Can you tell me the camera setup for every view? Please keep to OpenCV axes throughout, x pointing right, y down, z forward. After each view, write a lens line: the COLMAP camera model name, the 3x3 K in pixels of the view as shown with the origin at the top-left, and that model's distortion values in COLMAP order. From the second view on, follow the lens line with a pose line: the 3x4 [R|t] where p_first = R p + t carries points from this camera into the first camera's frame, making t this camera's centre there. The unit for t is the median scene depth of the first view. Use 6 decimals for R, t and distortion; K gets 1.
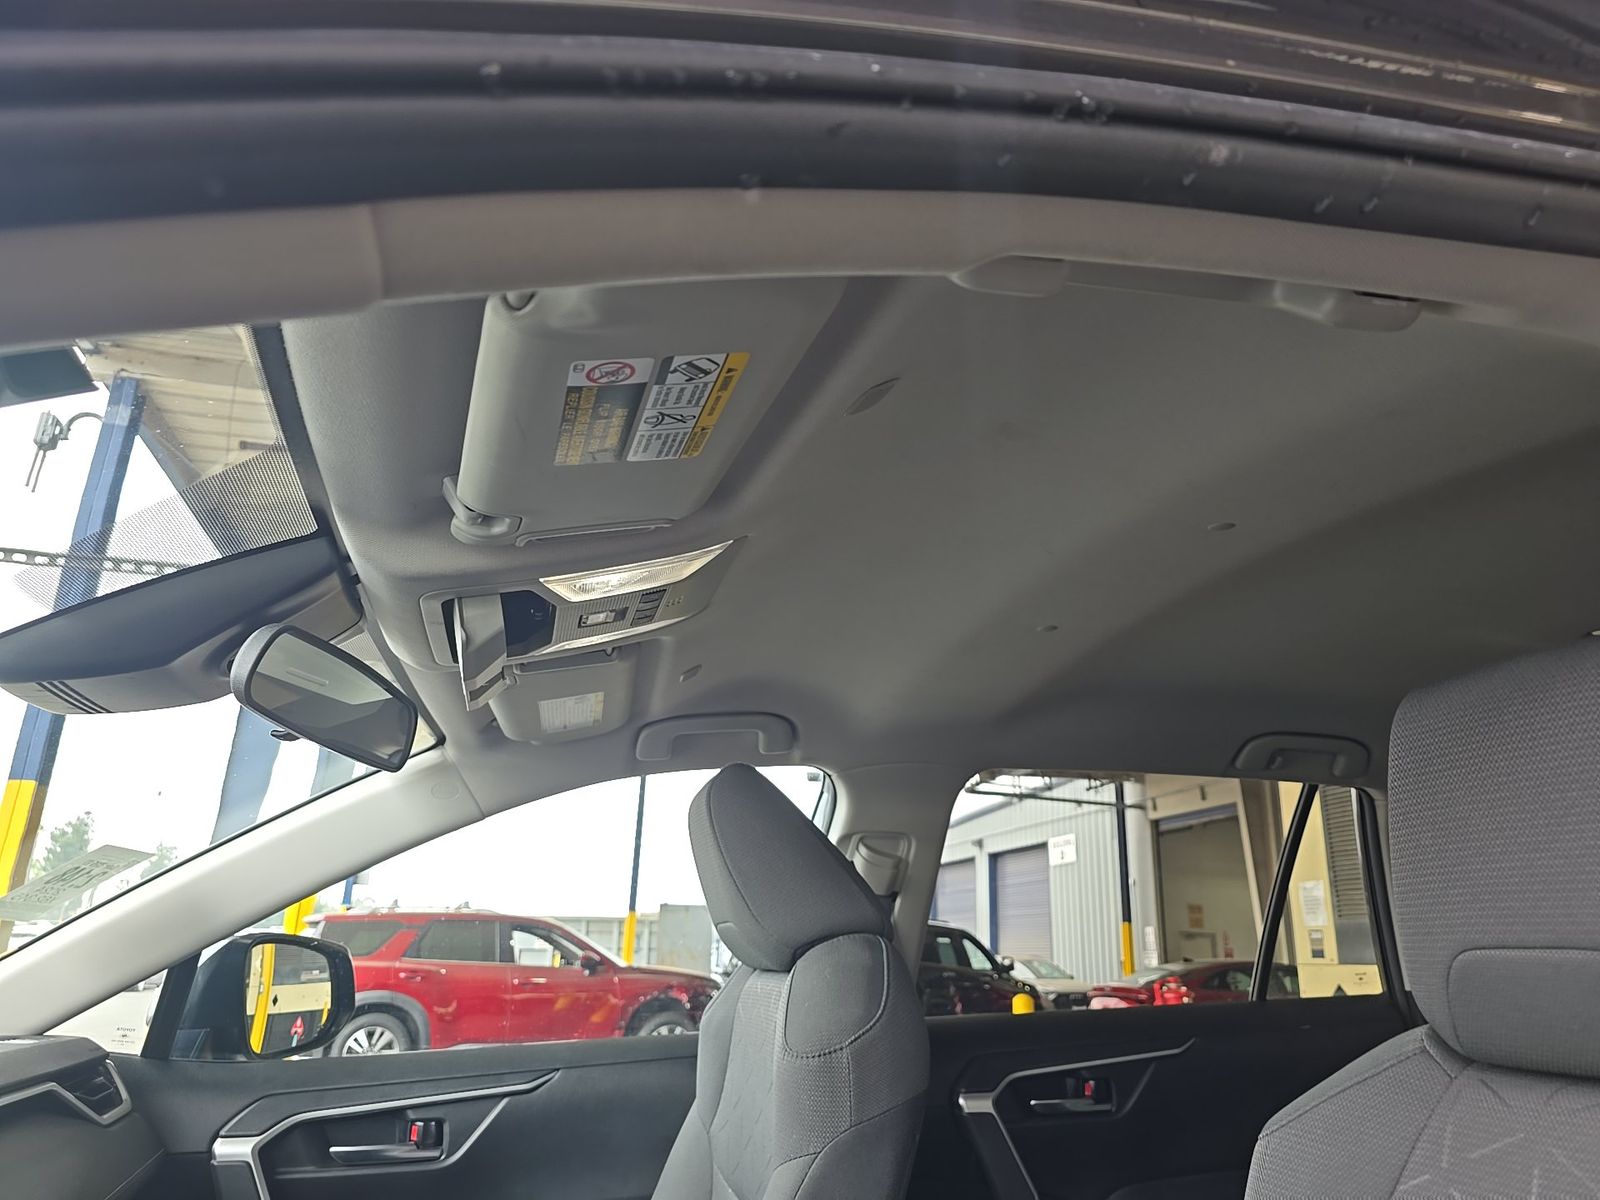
lens RADIAL K [[1096.8, 0, 800.0], [0, 1096.8, 600.0], [0, 0, 1]] dist [0.033676, -0.032958]
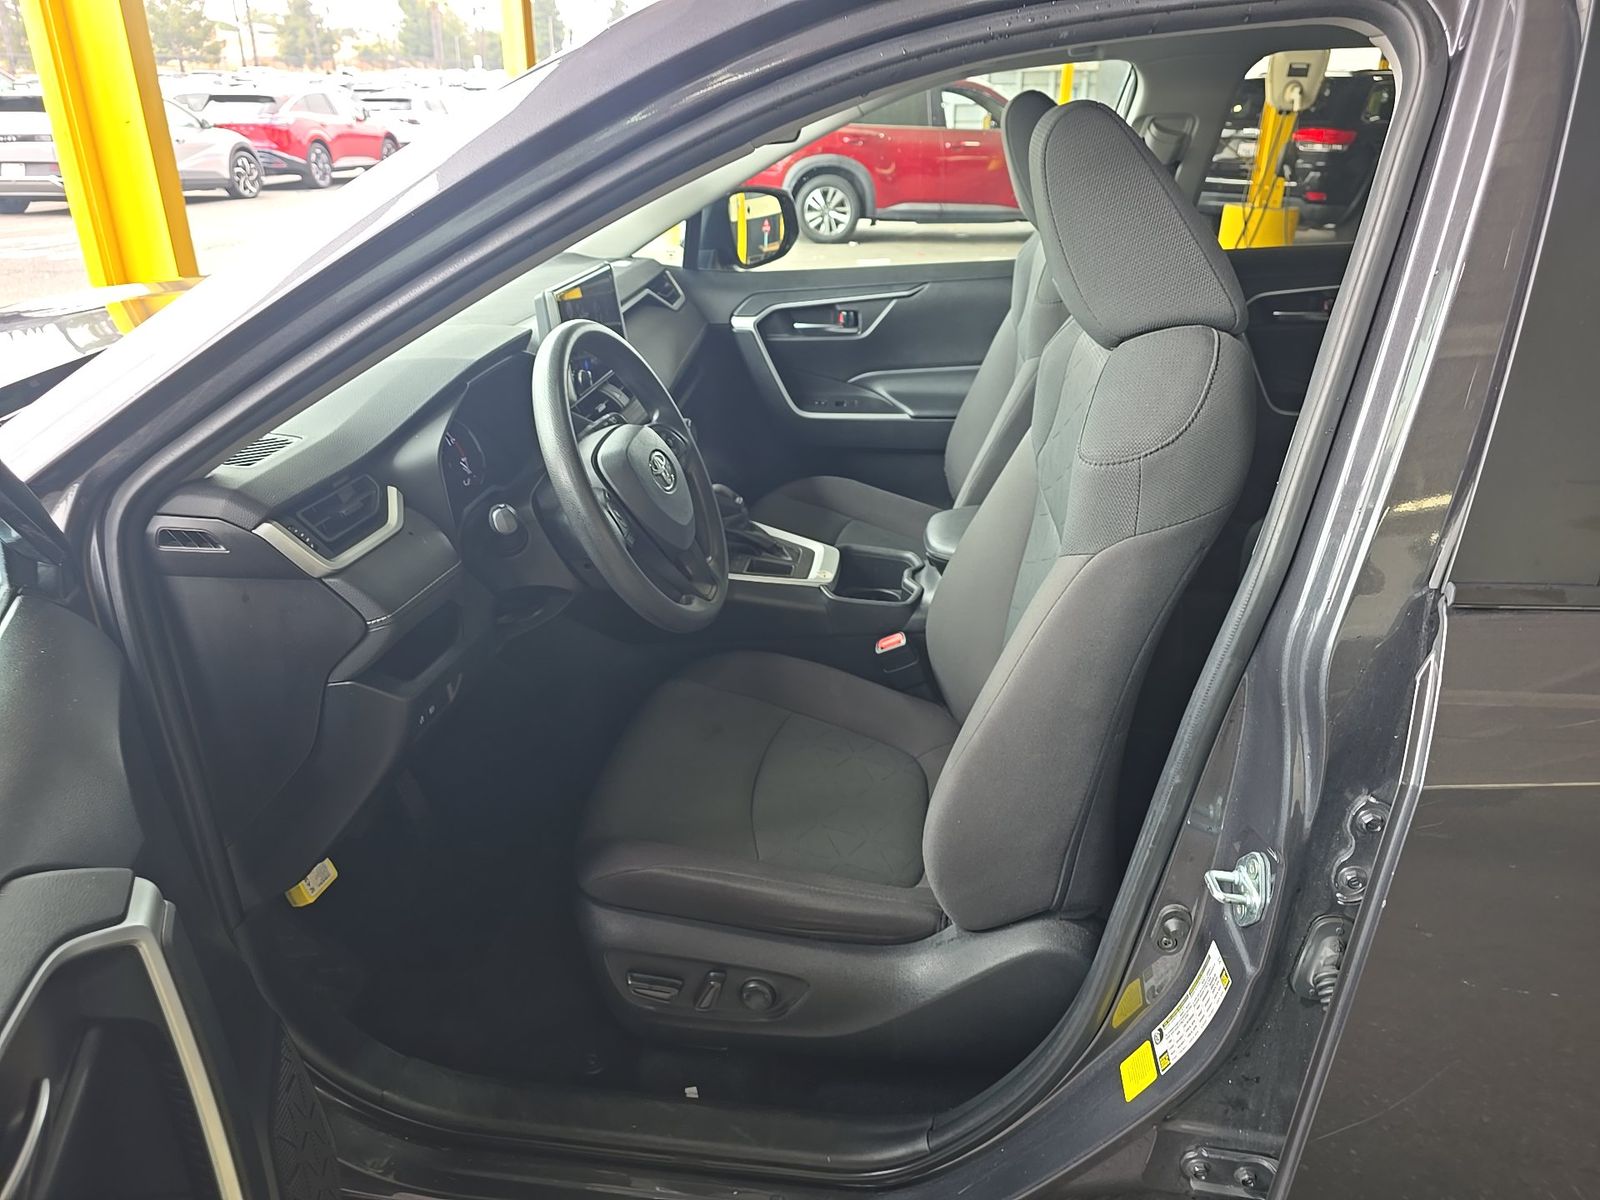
lens RADIAL K [[1096.8, 0, 800.0], [0, 1096.8, 600.0], [0, 0, 1]] dist [0.033676, -0.032958]
pose [[0.931660, 0.135762, -0.337013, 0.181086], [0.126990, 0.747389, 0.652137, -0.250272], [0.340416, -0.650368, 0.679072, -0.361605]]
